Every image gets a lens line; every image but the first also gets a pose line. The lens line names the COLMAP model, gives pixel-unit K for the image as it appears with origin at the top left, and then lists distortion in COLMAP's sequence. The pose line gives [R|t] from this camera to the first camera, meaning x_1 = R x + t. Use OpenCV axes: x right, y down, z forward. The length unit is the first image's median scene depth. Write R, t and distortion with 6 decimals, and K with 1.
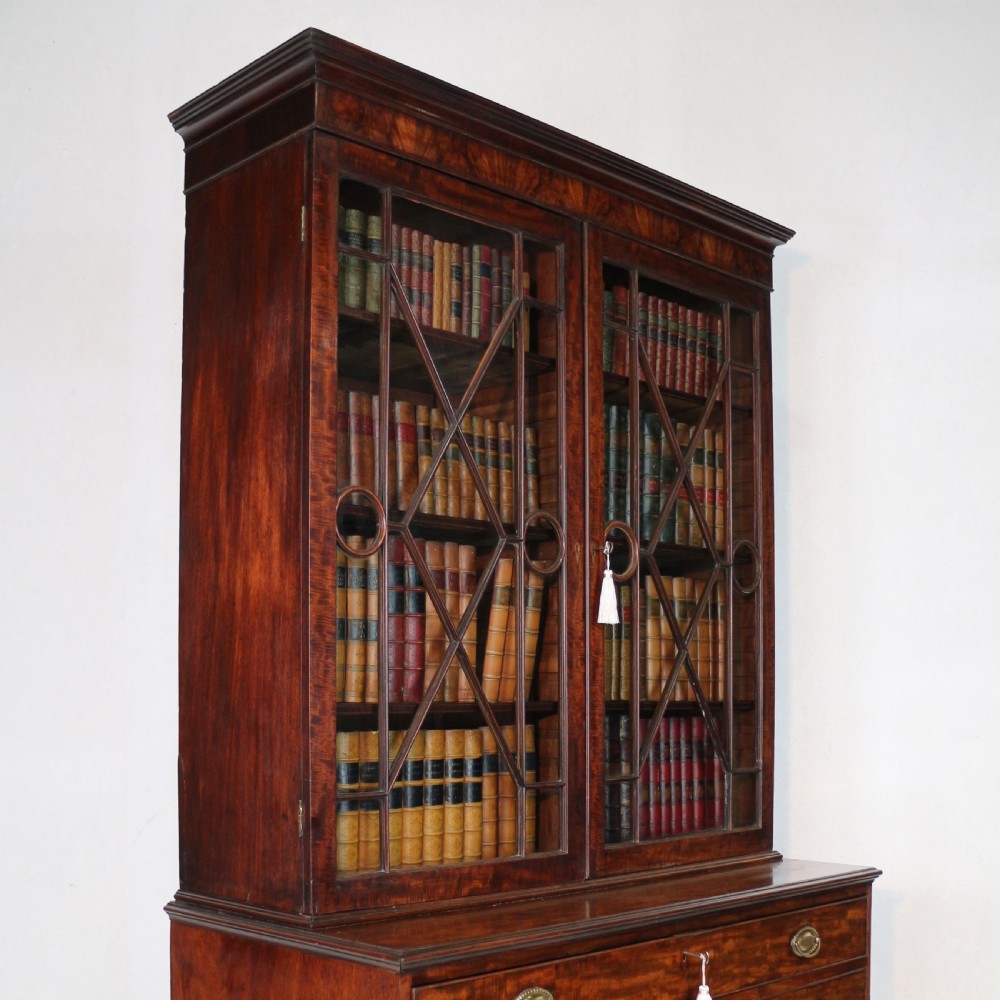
lens RADIAL K [[1345.5, 0, 462.8], [0, 1345.5, 685.7], [0, 0, 1]] dist [-0.147982, 0.000000]
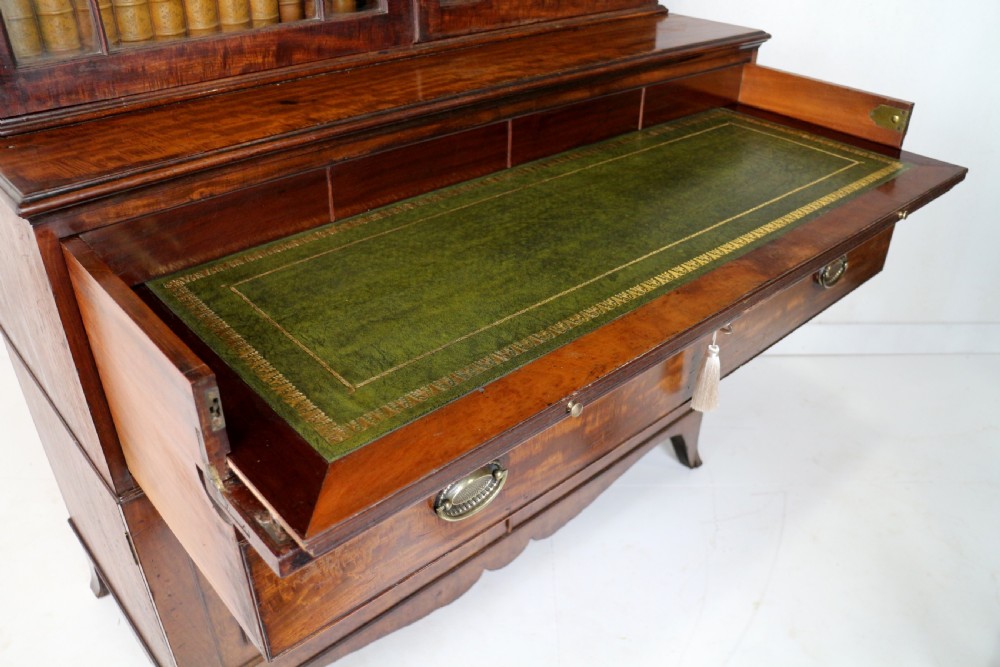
lens RADIAL K [[805.2, 0, 498.7], [0, 805.2, 334.1], [0, 0, 1]] dist [-0.152219, 0.095646]
pose [[0.999719, 0.014425, -0.018829, 0.164486], [-0.002401, 0.851273, 0.524717, 0.040227], [0.023597, -0.524525, 0.851068, 0.497551]]
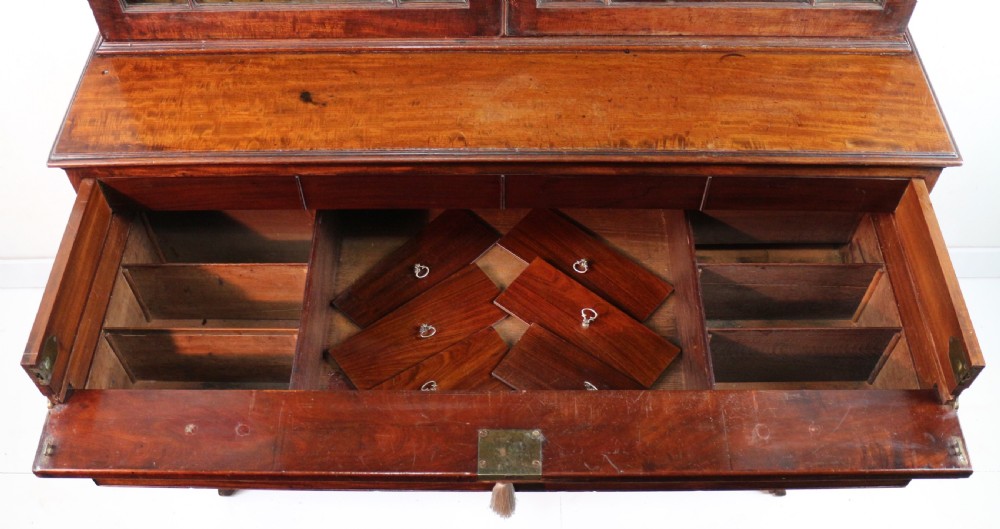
lens RADIAL K [[966.8, 0, 492.7], [0, 966.8, 329.7], [0, 0, 1]] dist [-0.094435, 0.000000]
pose [[0.726266, 0.554853, -0.405803, 0.451219], [0.011763, 0.580215, 0.814379, -0.246574], [0.687313, -0.596229, 0.414863, 0.669598]]
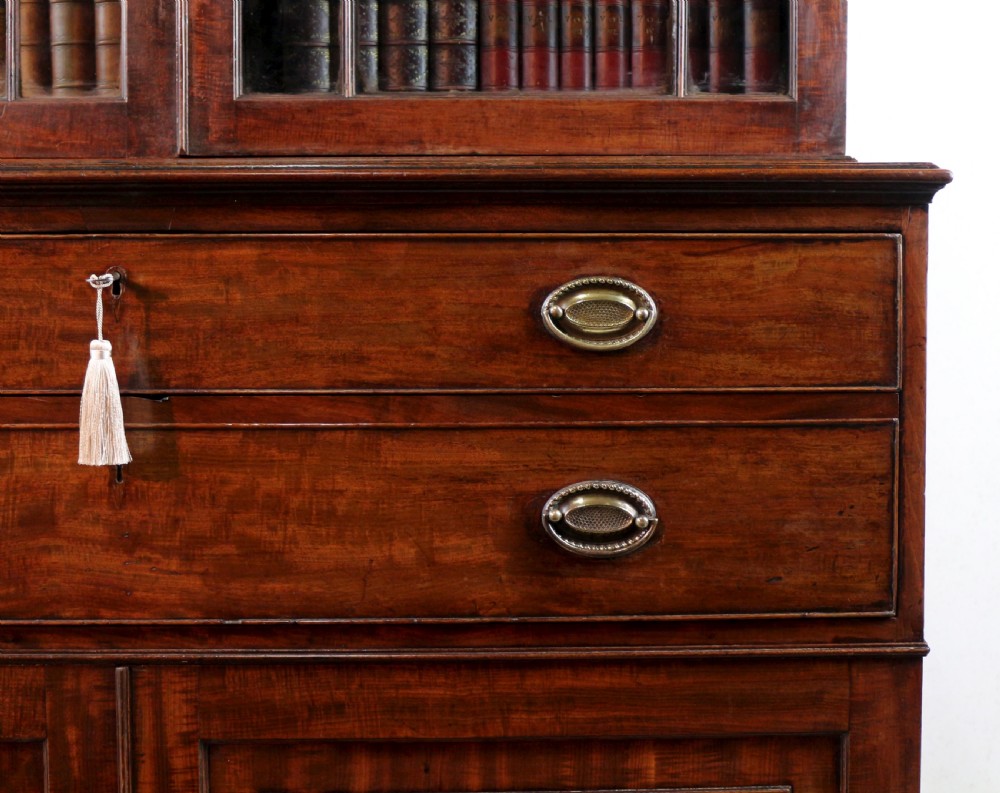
lens RADIAL K [[1521.1, 0, 579.0], [0, 1521.1, 315.8], [0, 0, 1]] dist [-0.060996, 0.000000]
pose [[0.749058, 0.031962, -0.661732, 0.613238], [0.008444, 0.998294, 0.057776, 0.181185], [0.662450, -0.048865, 0.747511, 0.700709]]
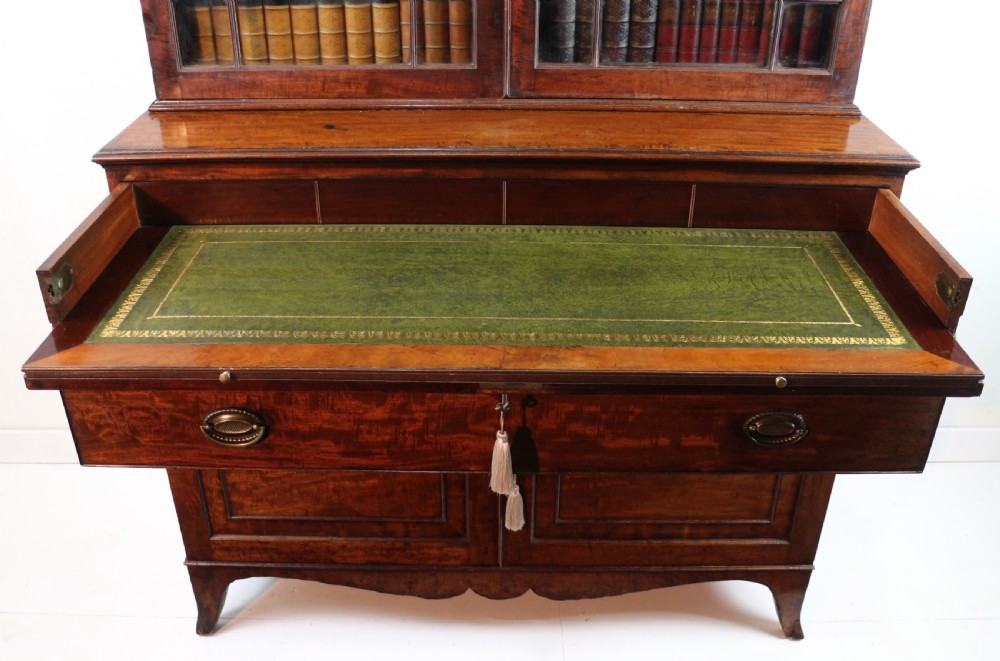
lens RADIAL K [[941.6, 0, 493.1], [0, 941.6, 379.8], [0, 0, 1]] dist [-0.125054, 0.000000]
pose [[0.722913, 0.360634, -0.589355, 0.575043], [0.002577, 0.851564, 0.524244, -0.033550], [0.690934, -0.380502, 0.614678, 0.534292]]
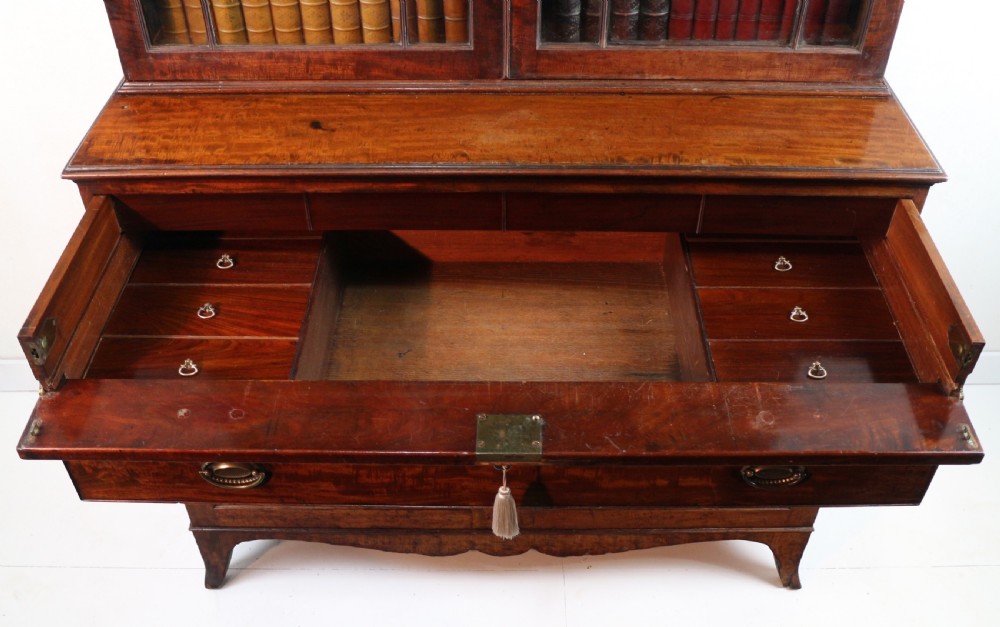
lens RADIAL K [[976.3, 0, 510.7], [0, 976.3, 354.6], [0, 0, 1]] dist [-0.101372, 0.000000]
pose [[0.730037, 0.463892, -0.501847, 0.522402], [0.000439, 0.734012, 0.679136, -0.162663], [0.683407, -0.496015, 0.535653, 0.598503]]
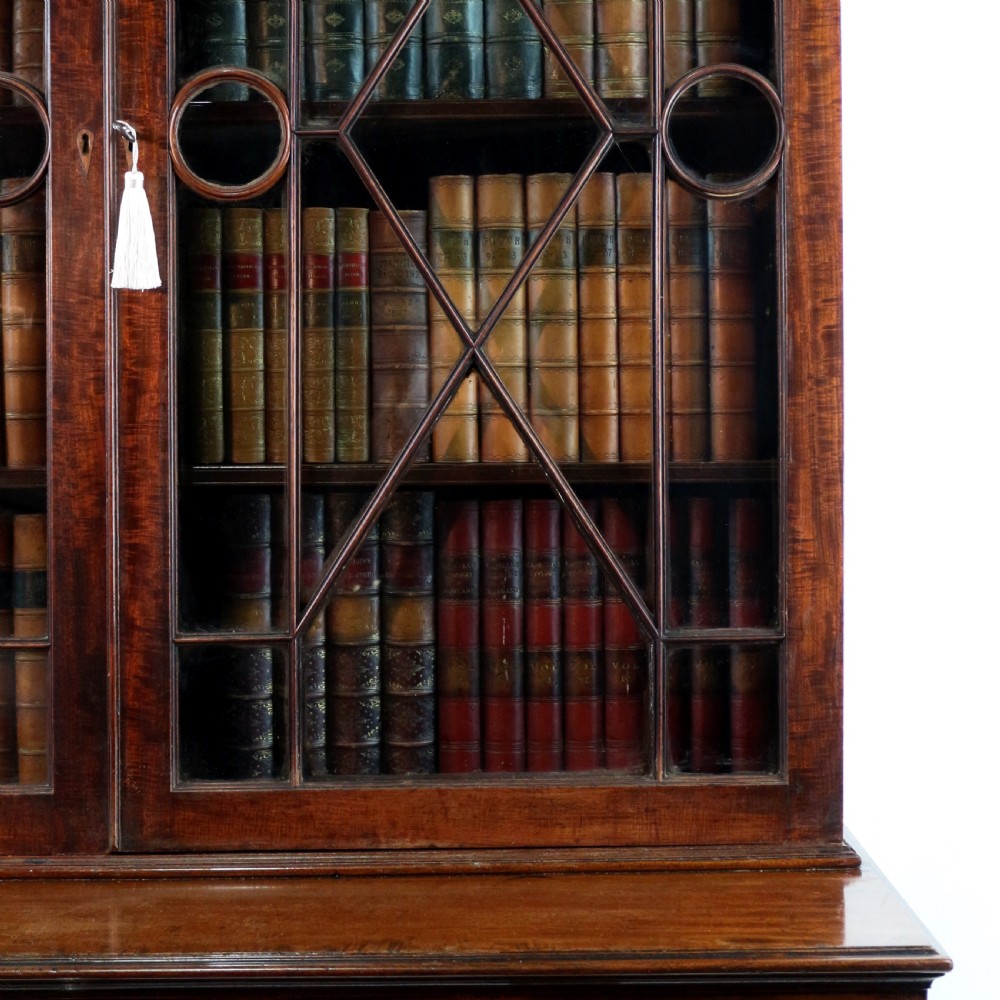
lens RADIAL K [[1900.9, 0, 507.0], [0, 1900.9, 369.1], [0, 0, 1]] dist [-0.024353, 0.000000]
pose [[0.732979, -0.010765, -0.680166, 0.669888], [0.014984, 0.999888, 0.000321, -0.021815], [0.680086, -0.010427, 0.733058, 0.643233]]
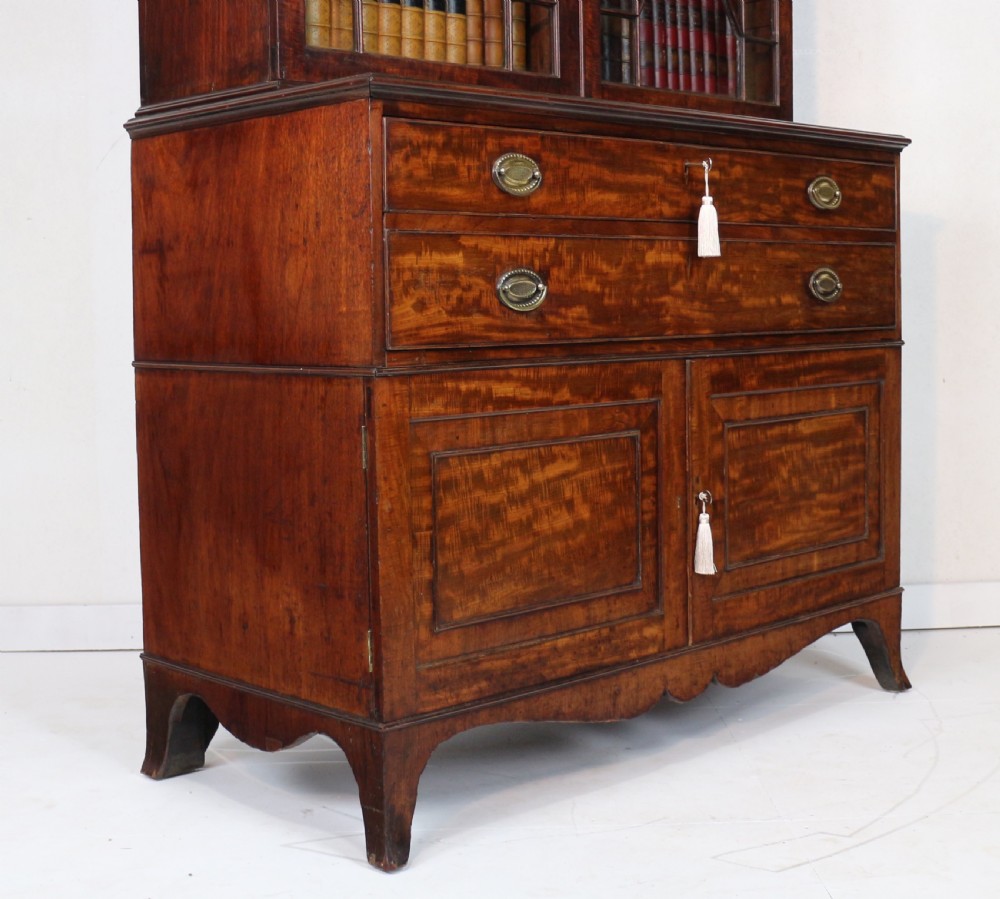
lens RADIAL K [[1511.8, 0, 479.4], [0, 1511.8, 375.1], [0, 0, 1]] dist [-0.056199, 0.000000]
pose [[0.999871, -0.014681, -0.006512, 0.027075], [0.015050, 0.998041, 0.060728, 0.274269], [0.005607, -0.060818, 0.998133, -0.054017]]
